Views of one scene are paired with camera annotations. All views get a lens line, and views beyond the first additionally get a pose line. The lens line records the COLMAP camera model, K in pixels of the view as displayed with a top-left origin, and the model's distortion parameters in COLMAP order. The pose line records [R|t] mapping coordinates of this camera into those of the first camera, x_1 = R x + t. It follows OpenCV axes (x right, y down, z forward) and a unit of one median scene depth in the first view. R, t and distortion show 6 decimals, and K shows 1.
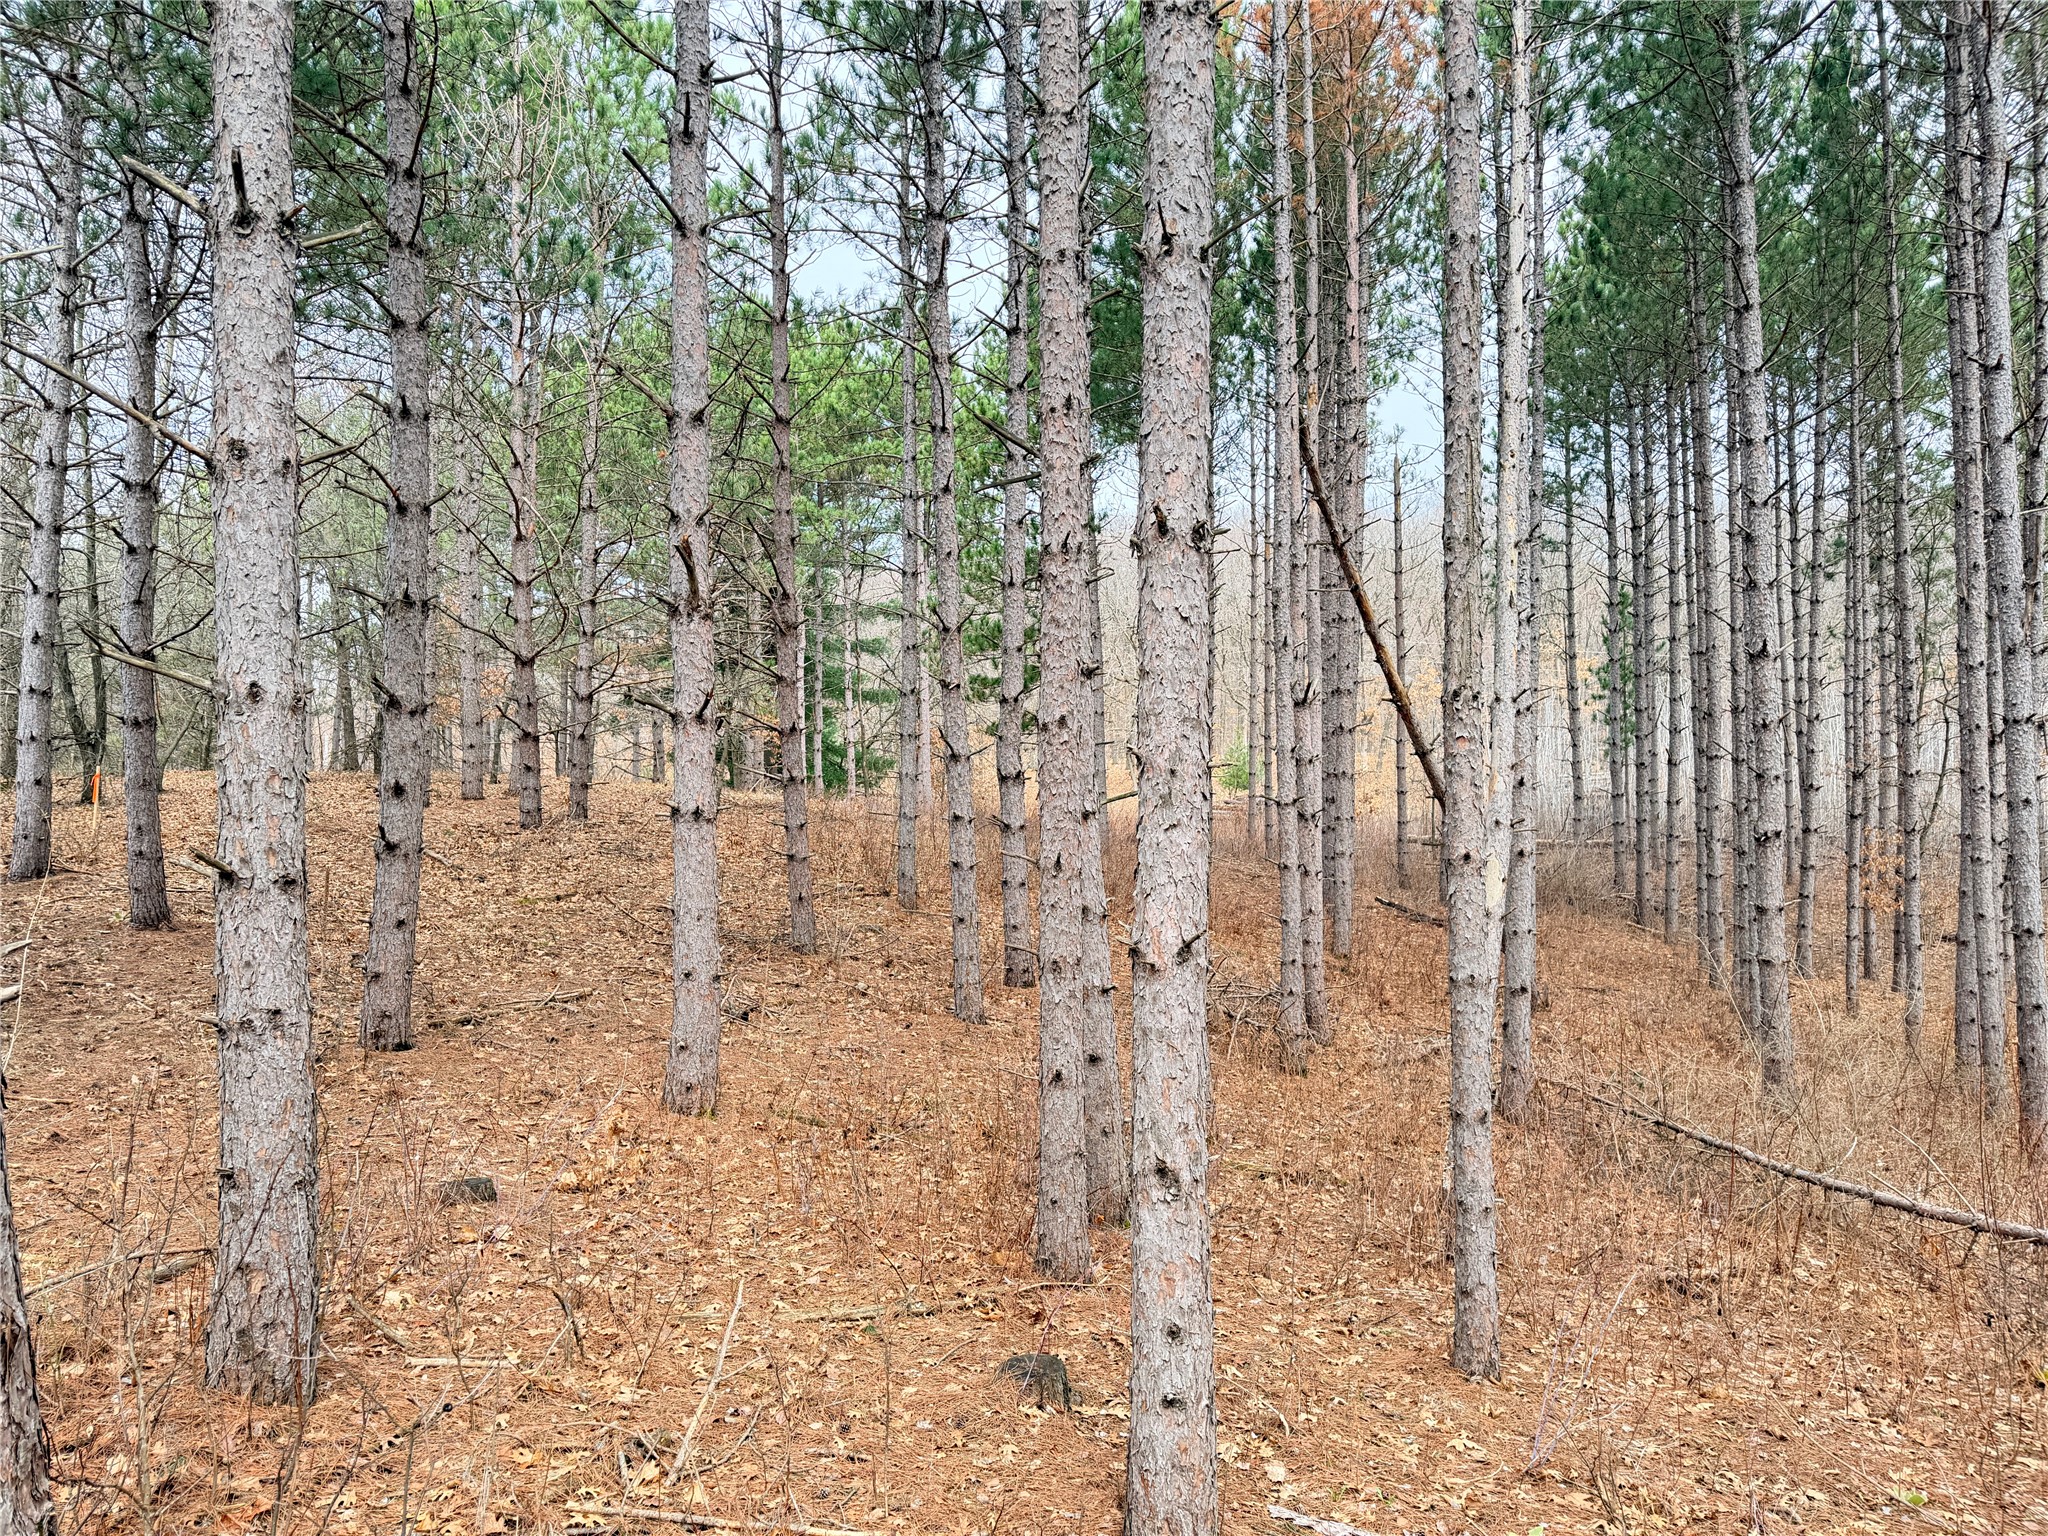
lens RADIAL K [[1429.2, 0, 1020.3], [0, 1429.2, 755.6], [0, 0, 1]] dist [0.157105, -0.226445]
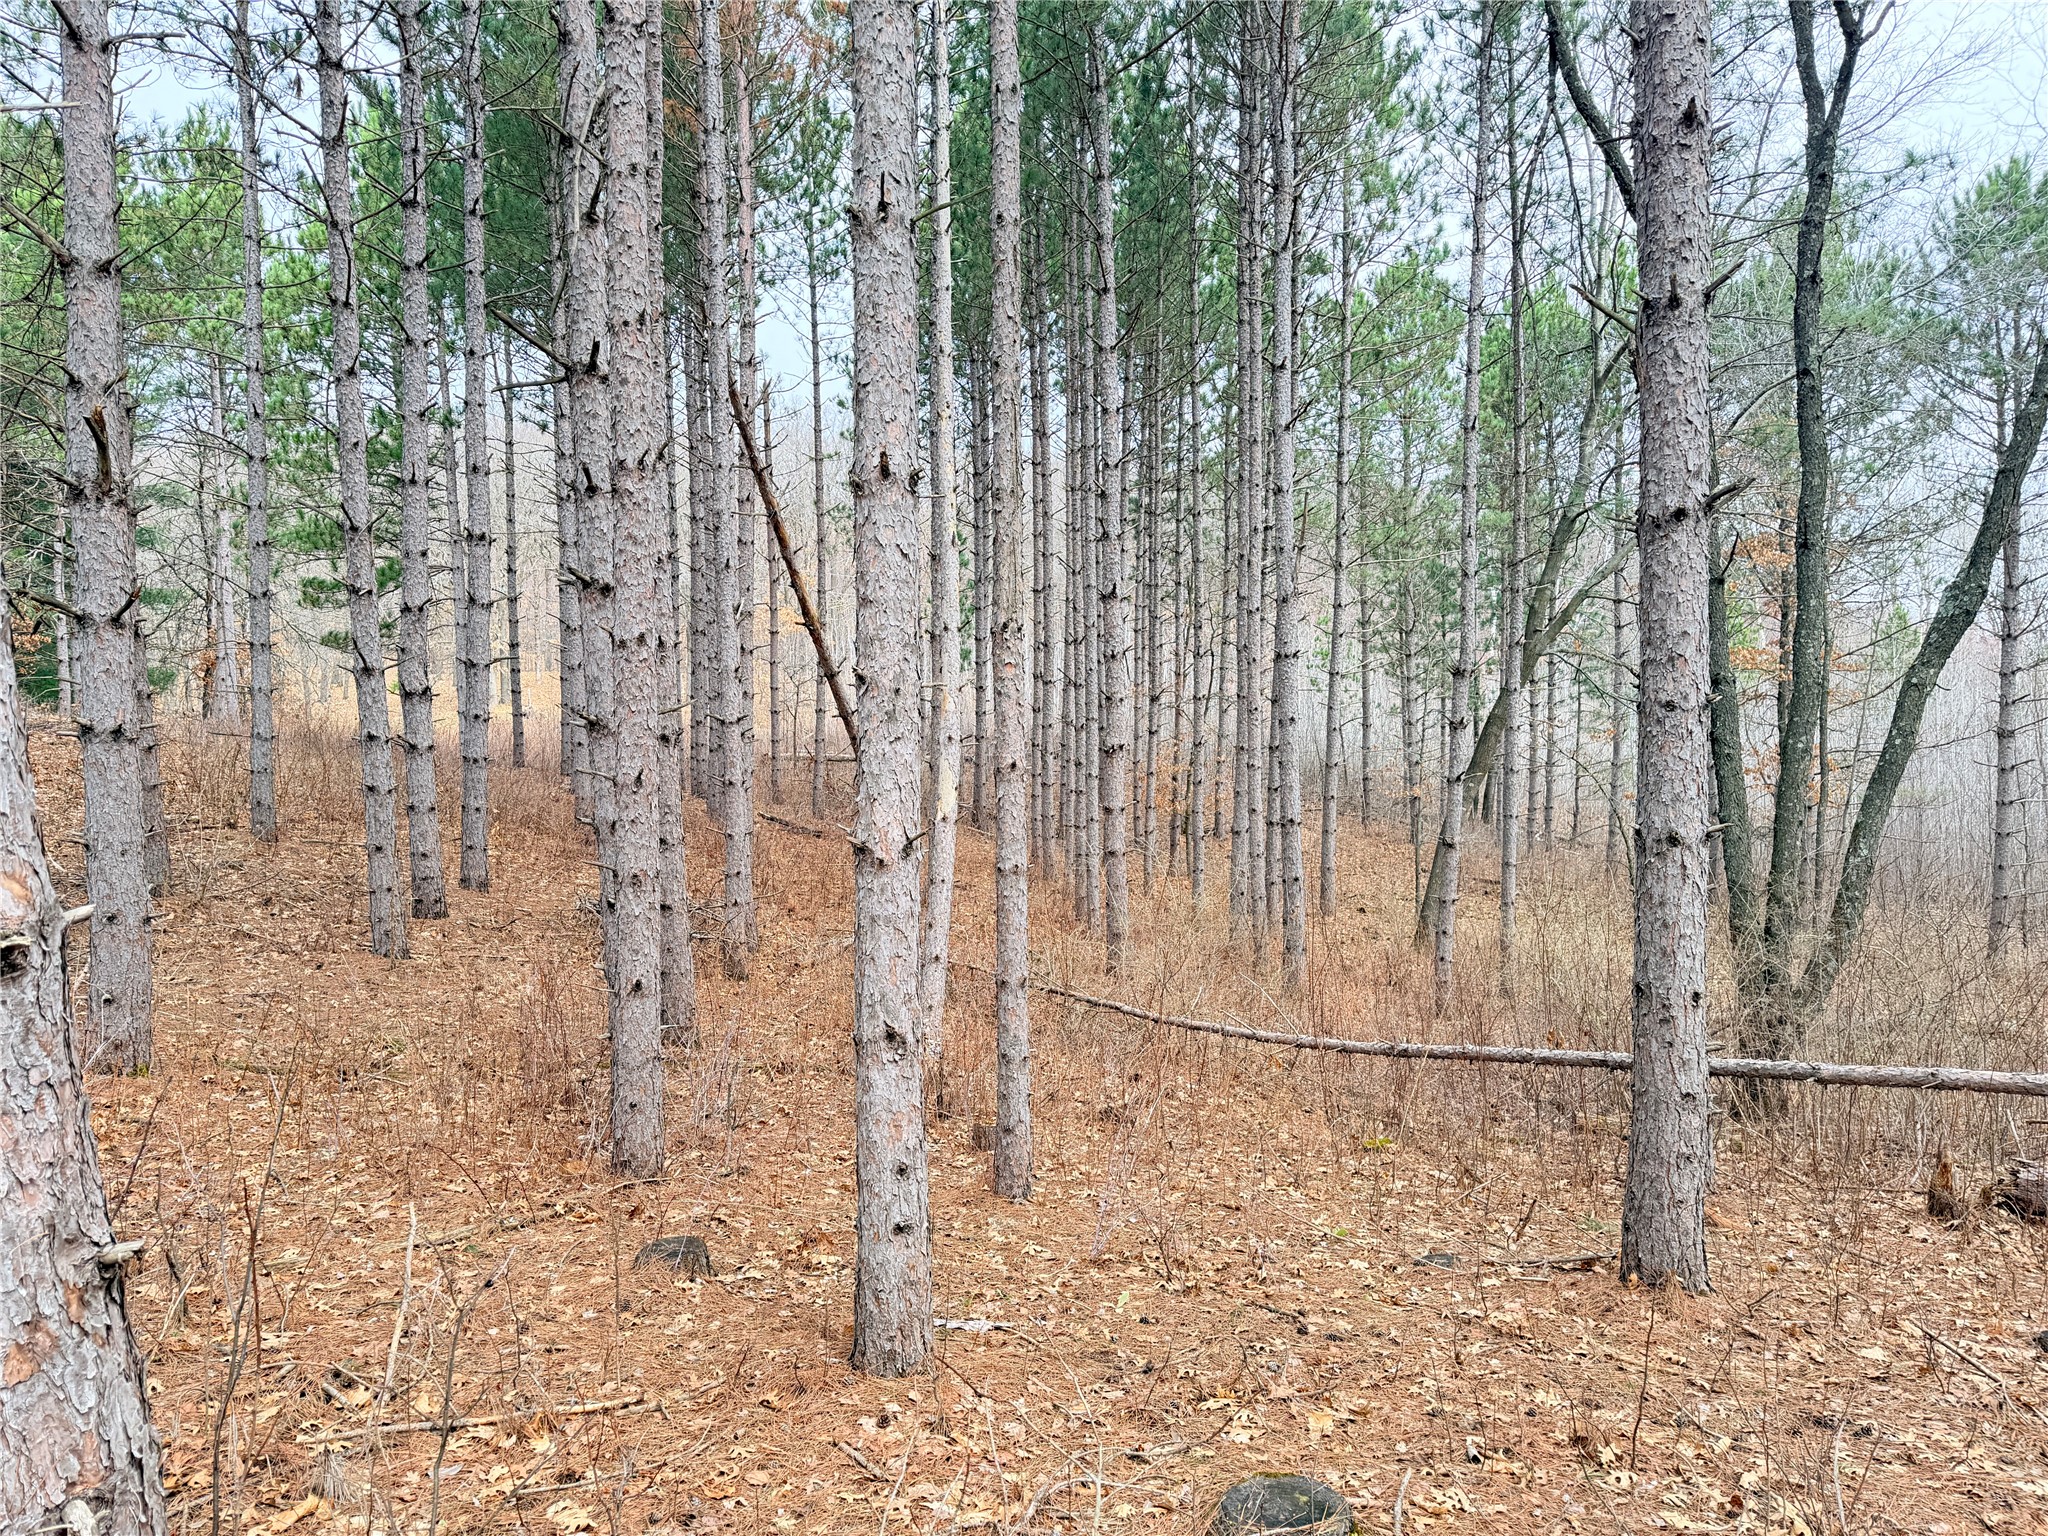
lens RADIAL K [[1429.2, 0, 1020.3], [0, 1429.2, 755.6], [0, 0, 1]] dist [0.157105, -0.226445]
pose [[0.897623, -0.010817, 0.440632, -0.126039], [-0.013664, 0.998535, 0.052348, 0.000832], [-0.440553, -0.053010, 0.896160, -0.025047]]
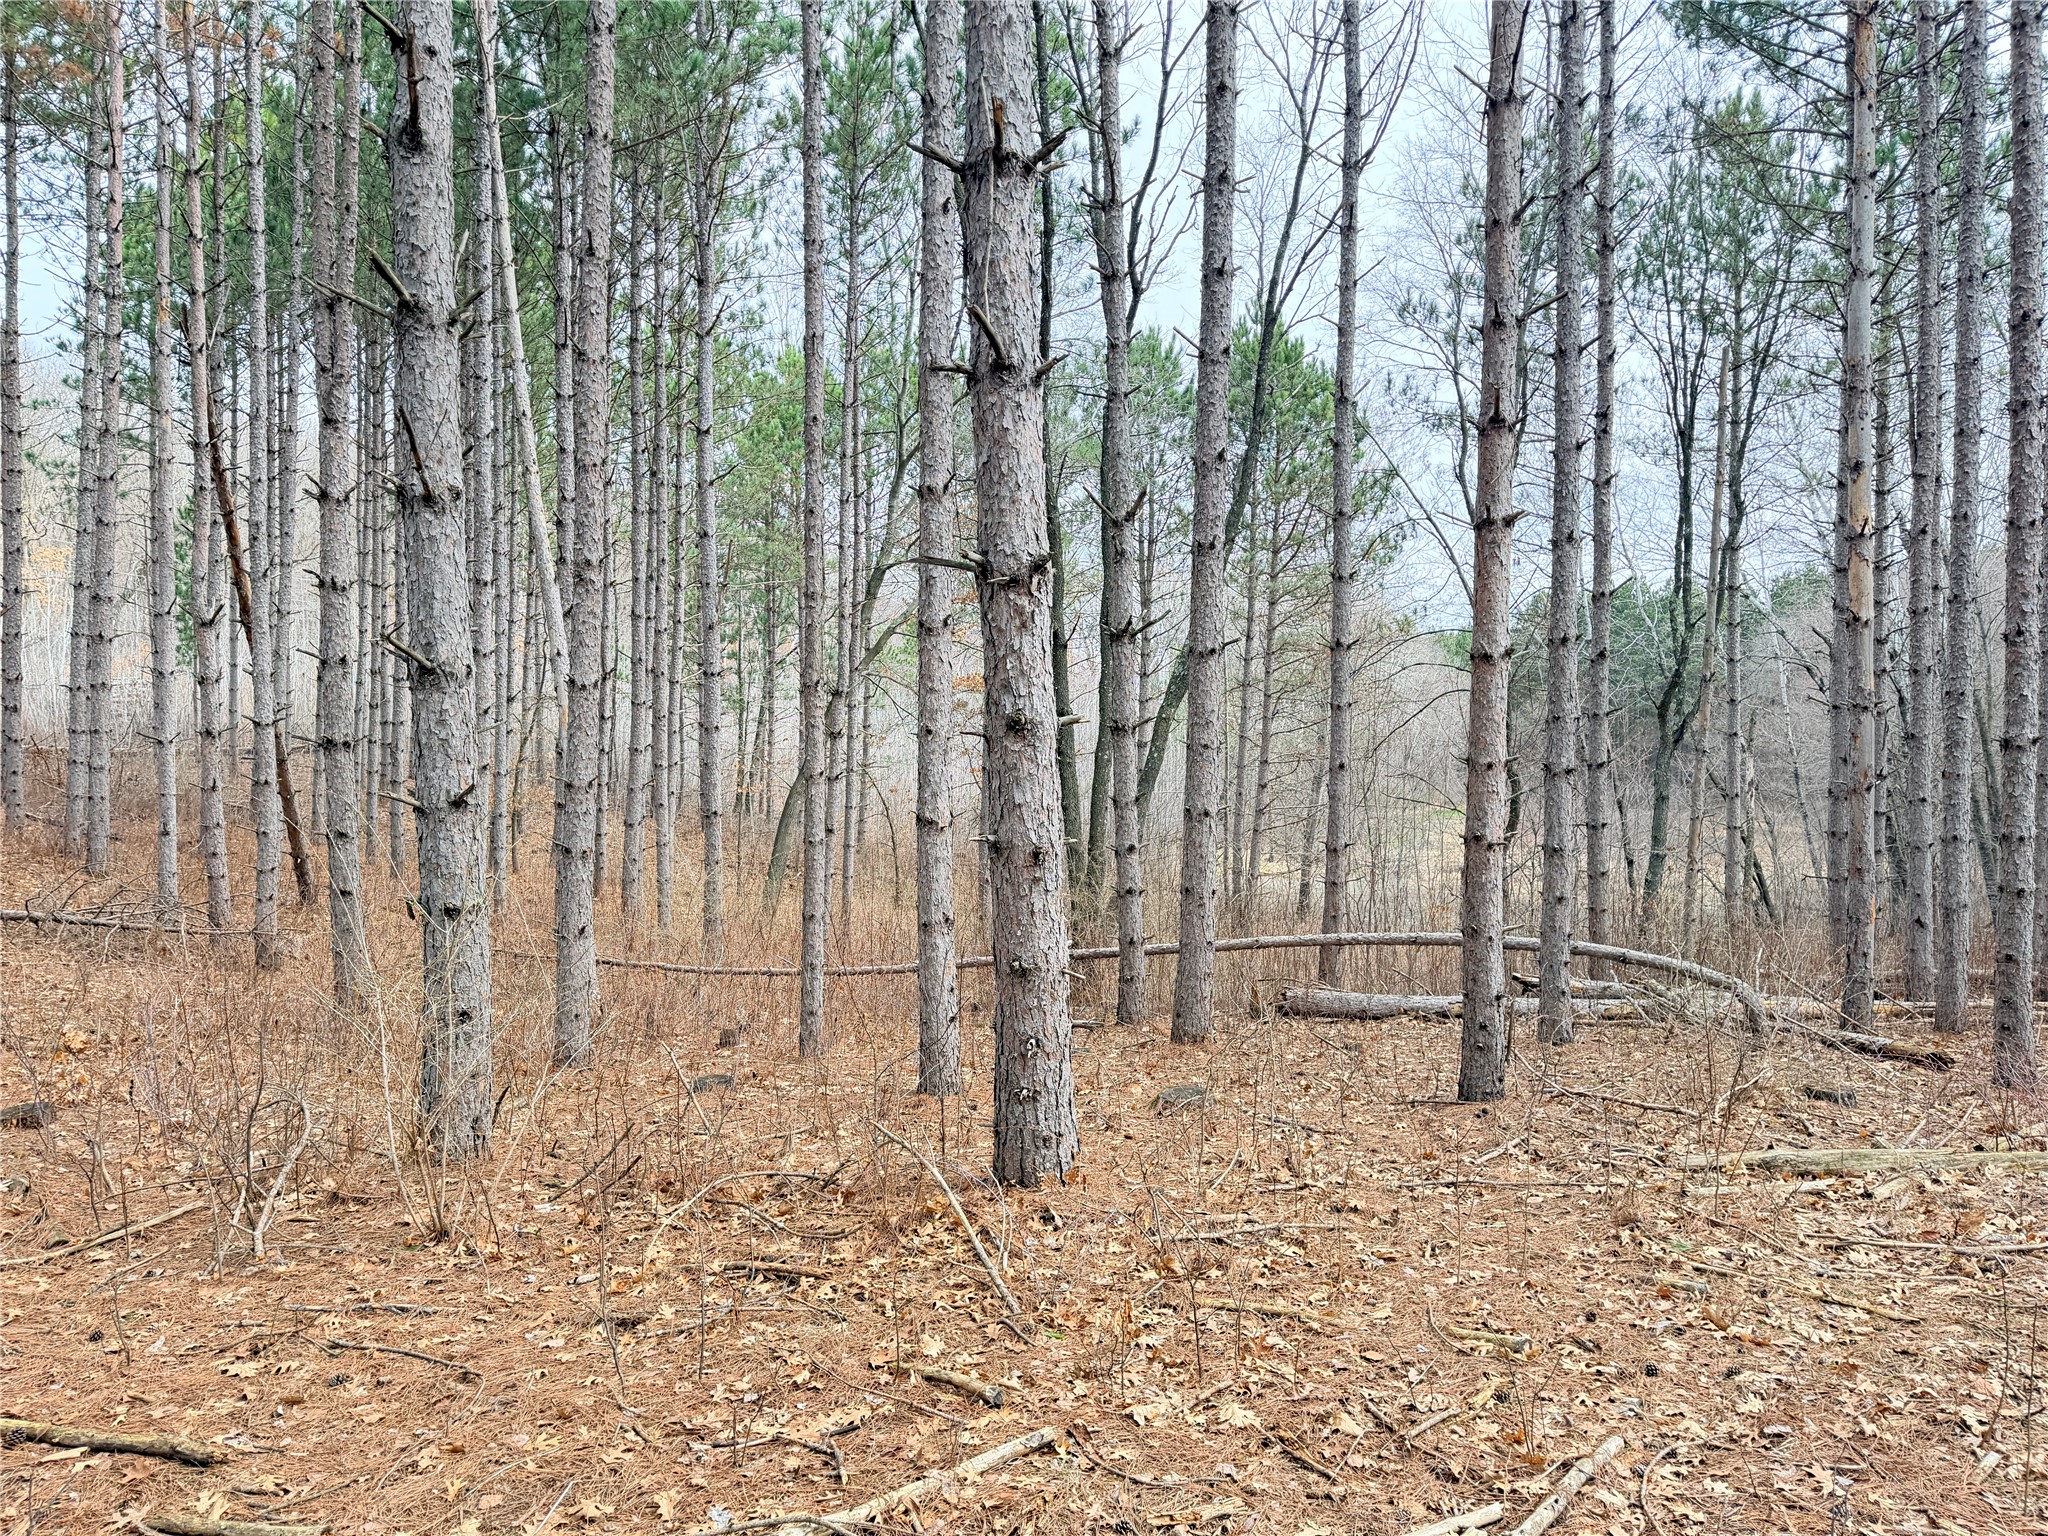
lens RADIAL K [[1429.2, 0, 1020.3], [0, 1429.2, 755.6], [0, 0, 1]] dist [0.157105, -0.226445]
pose [[0.526648, -0.005725, 0.850064, -0.687925], [-0.051231, 0.997946, 0.038461, -0.021217], [-0.848539, -0.063805, 0.525272, -0.091249]]
